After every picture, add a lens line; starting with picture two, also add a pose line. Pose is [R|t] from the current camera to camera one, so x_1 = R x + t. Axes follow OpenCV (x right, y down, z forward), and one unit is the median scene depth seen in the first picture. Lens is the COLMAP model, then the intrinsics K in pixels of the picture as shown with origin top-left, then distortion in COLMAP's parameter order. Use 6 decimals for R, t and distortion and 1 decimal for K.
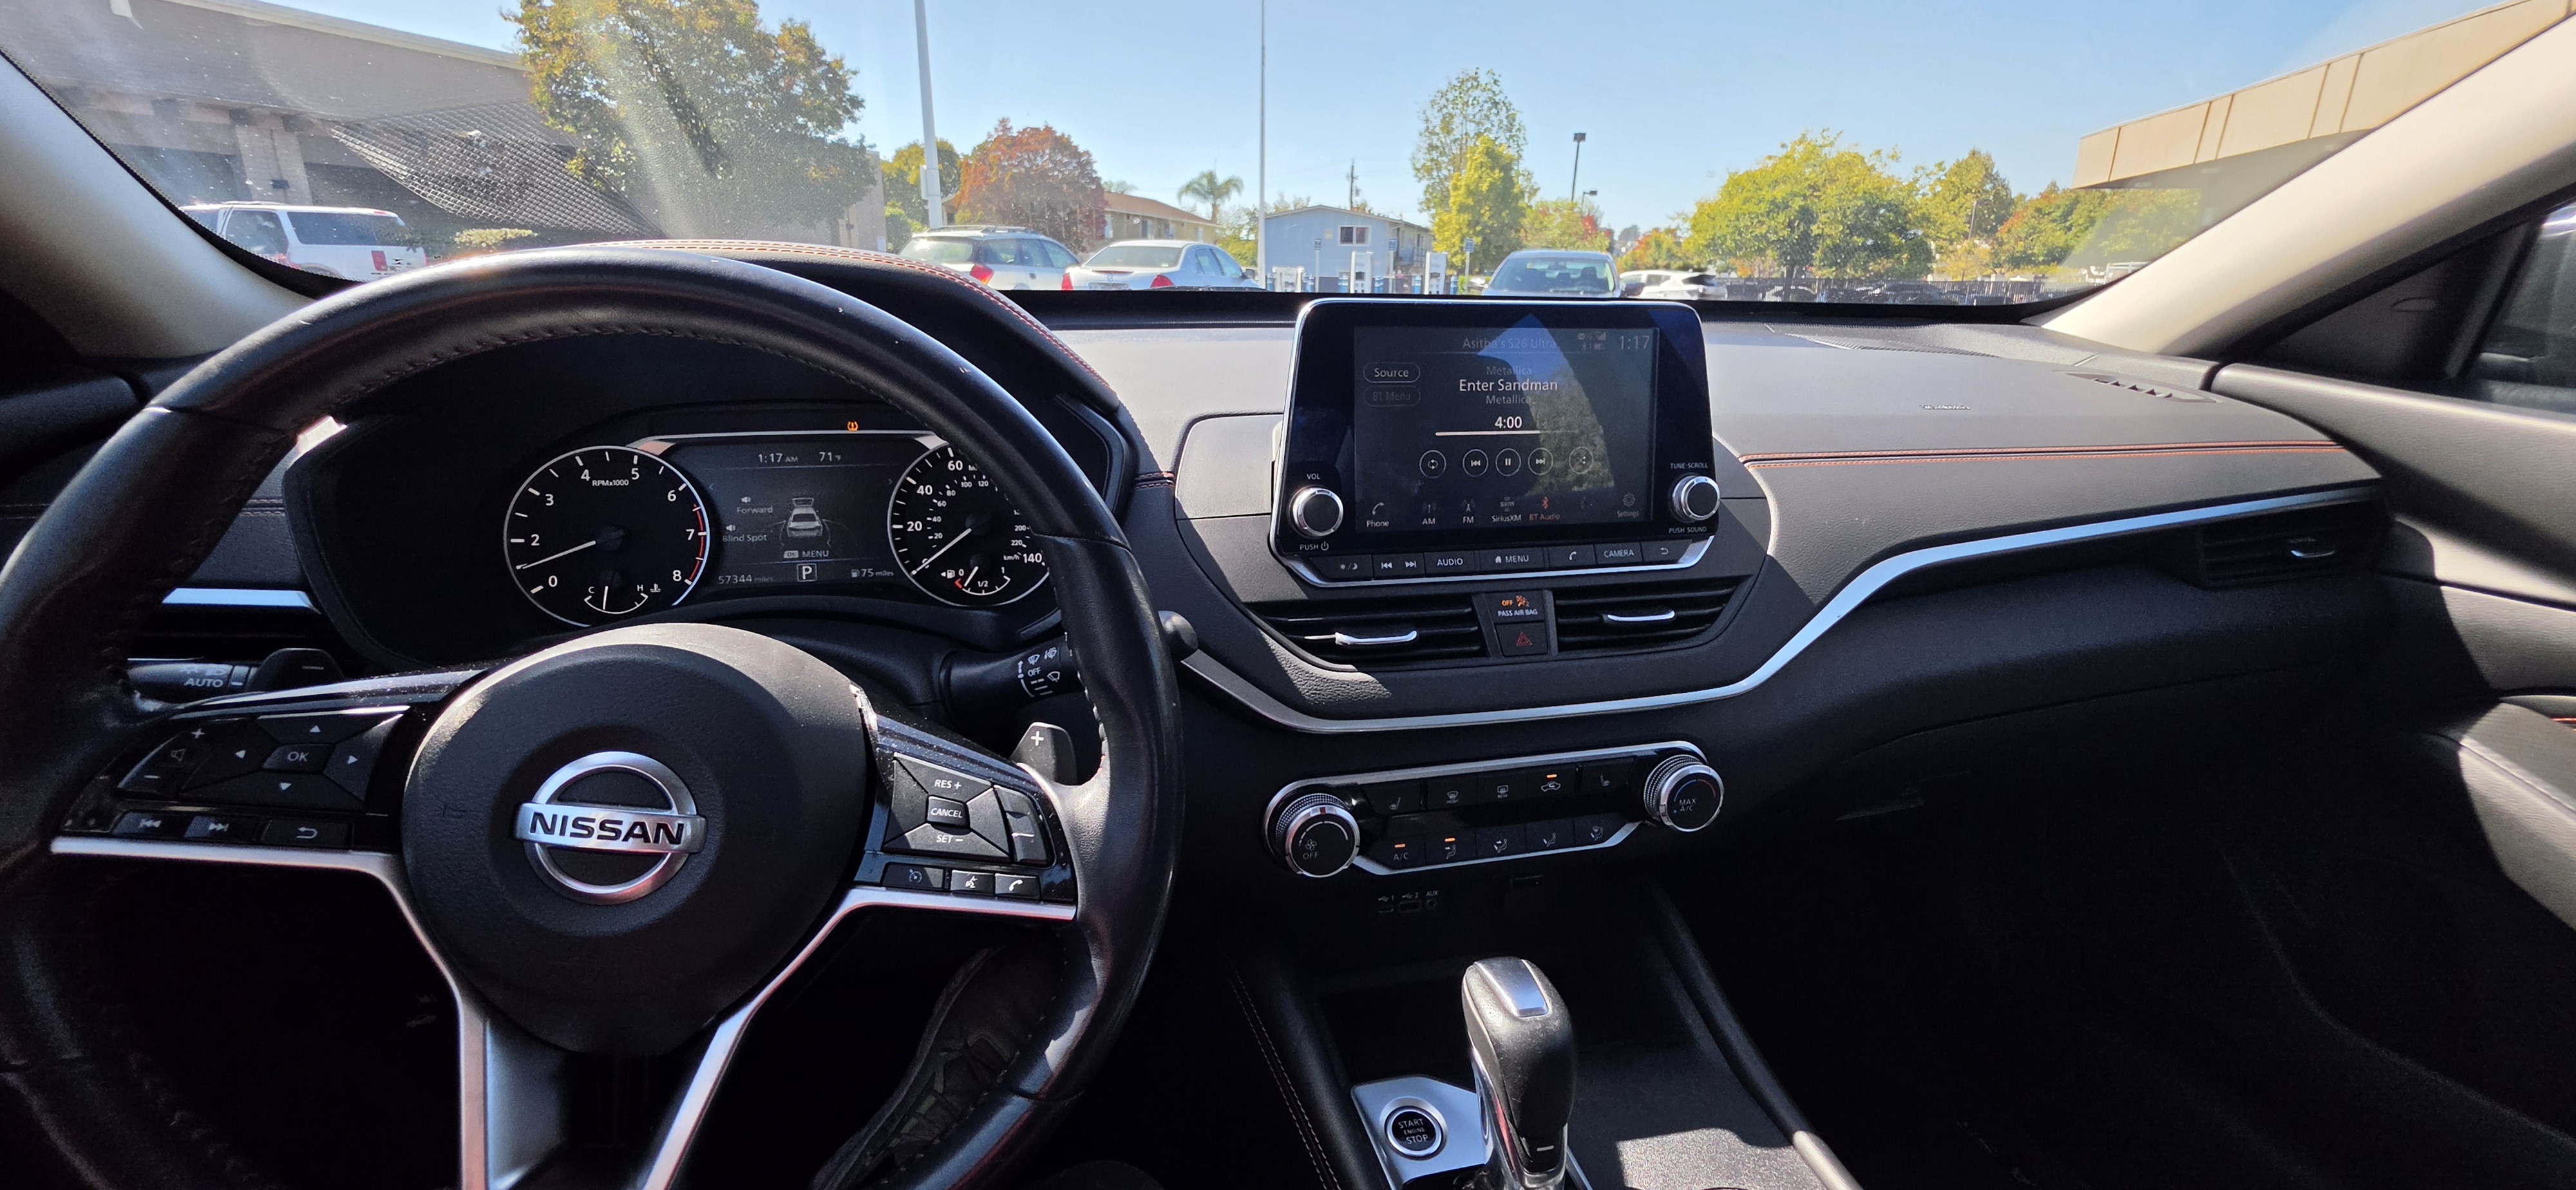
lens RADIAL K [[1044.5, 0, 1269.0], [0, 1044.5, 572.0], [0, 0, 1]] dist [-0.014790, 0.000873]
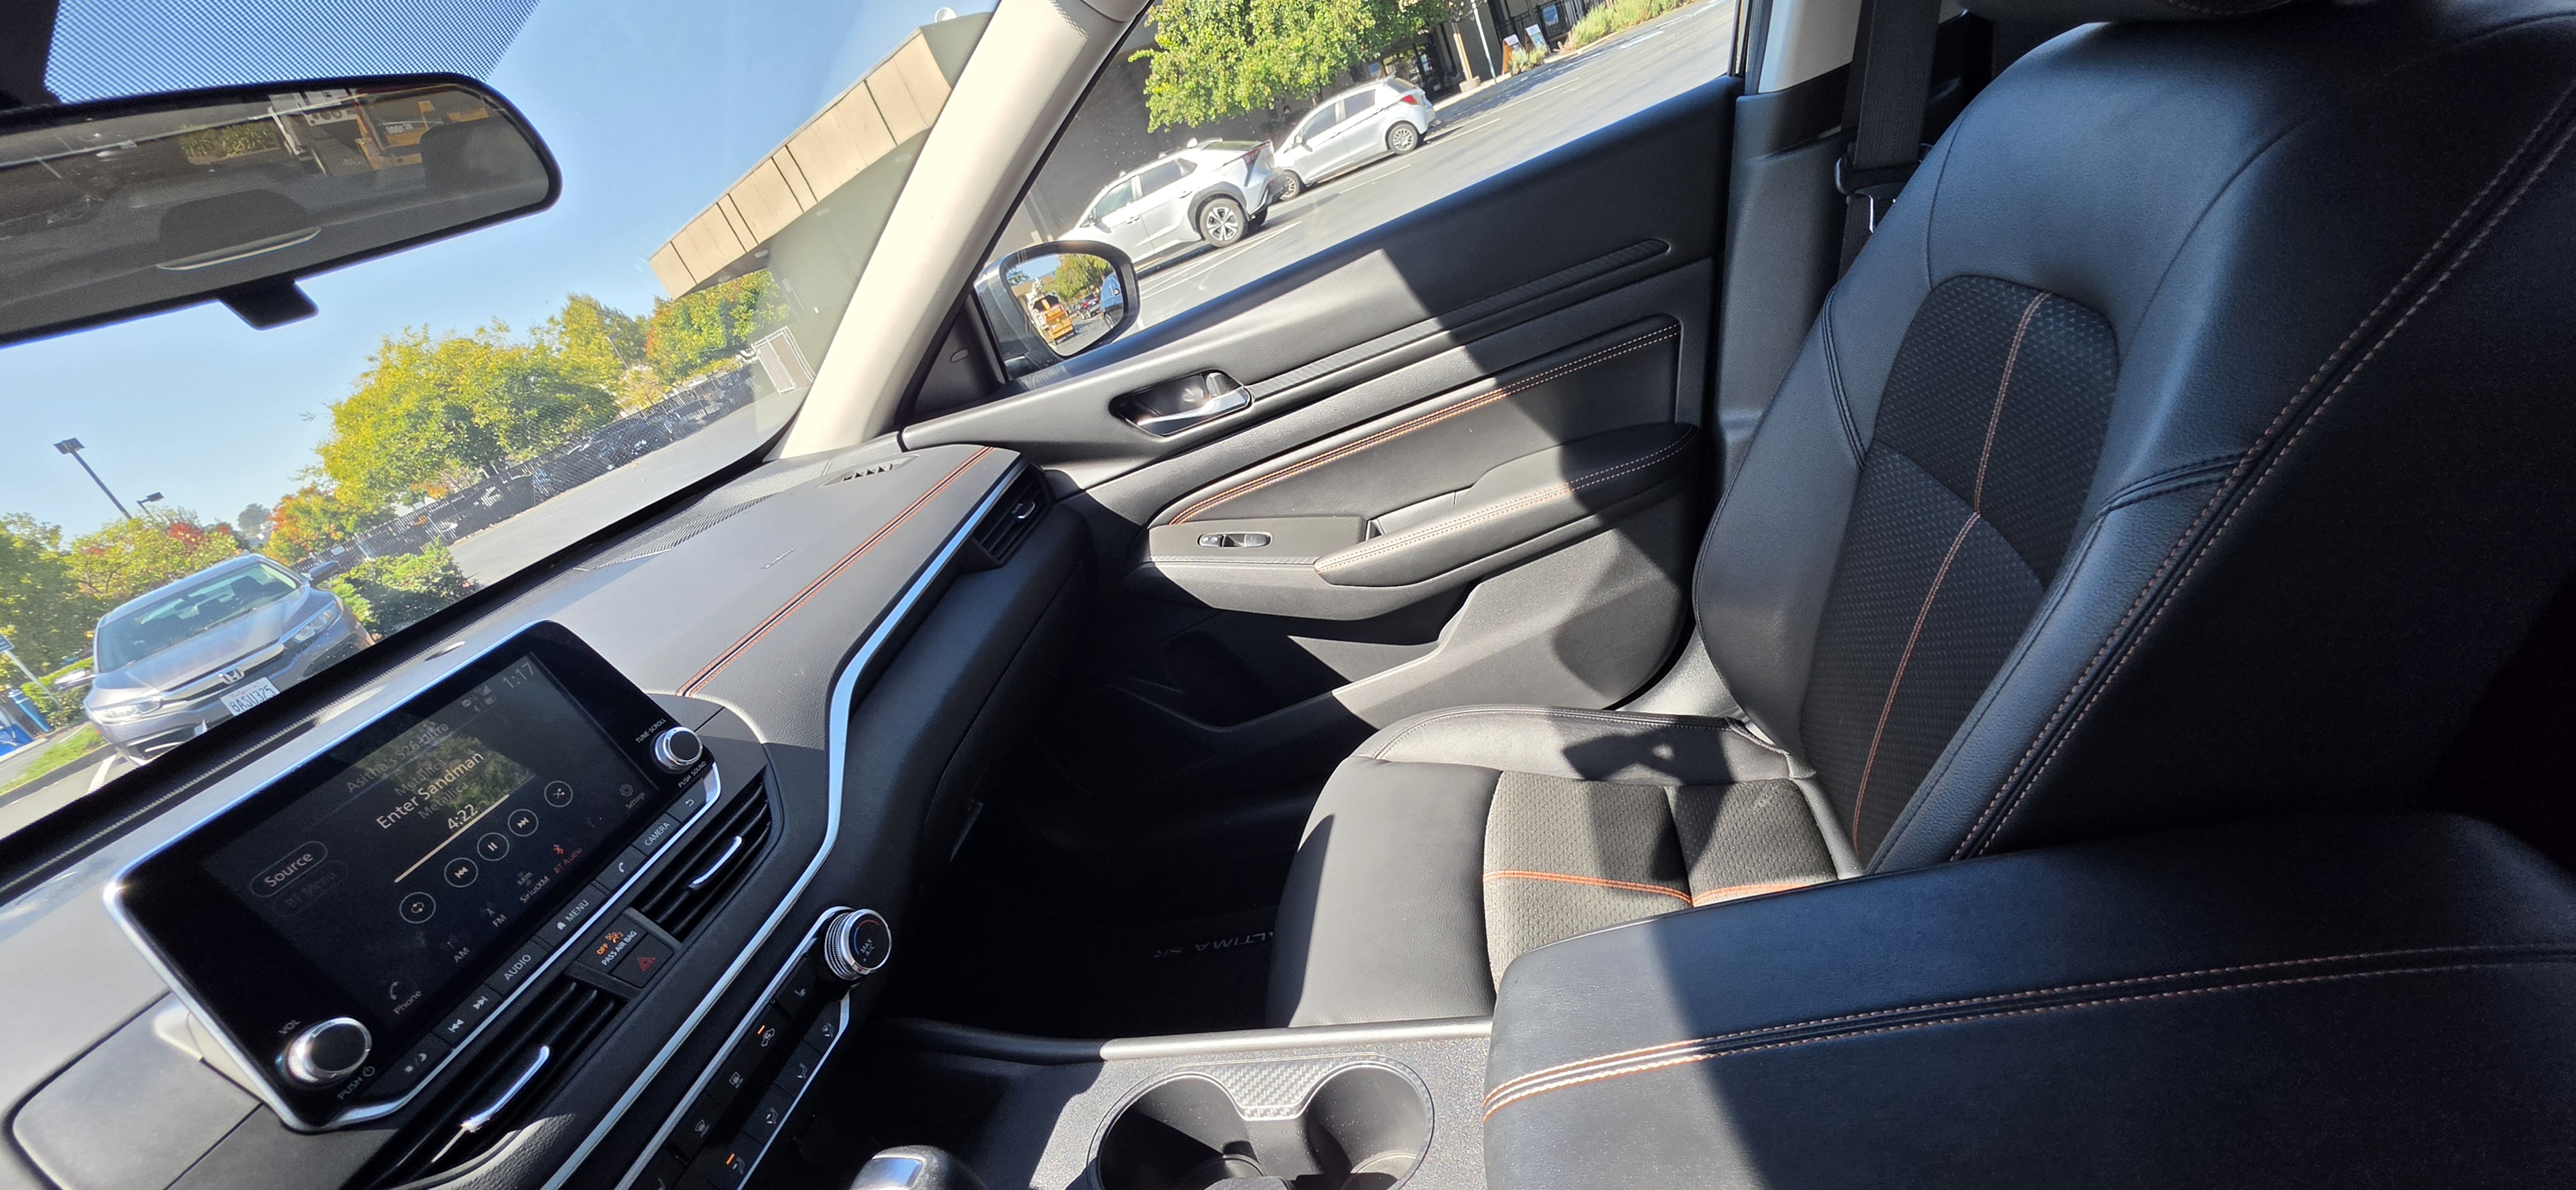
lens RADIAL K [[1068.9, 0, 1272.1], [0, 1068.9, 599.4], [0, 0, 1]] dist [0.000501, 0.001212]
pose [[0.379210, -0.530362, 0.758232, -0.118500], [0.599700, 0.764908, 0.235107, -0.078906], [-0.704670, 0.365557, 0.608119, -0.173219]]
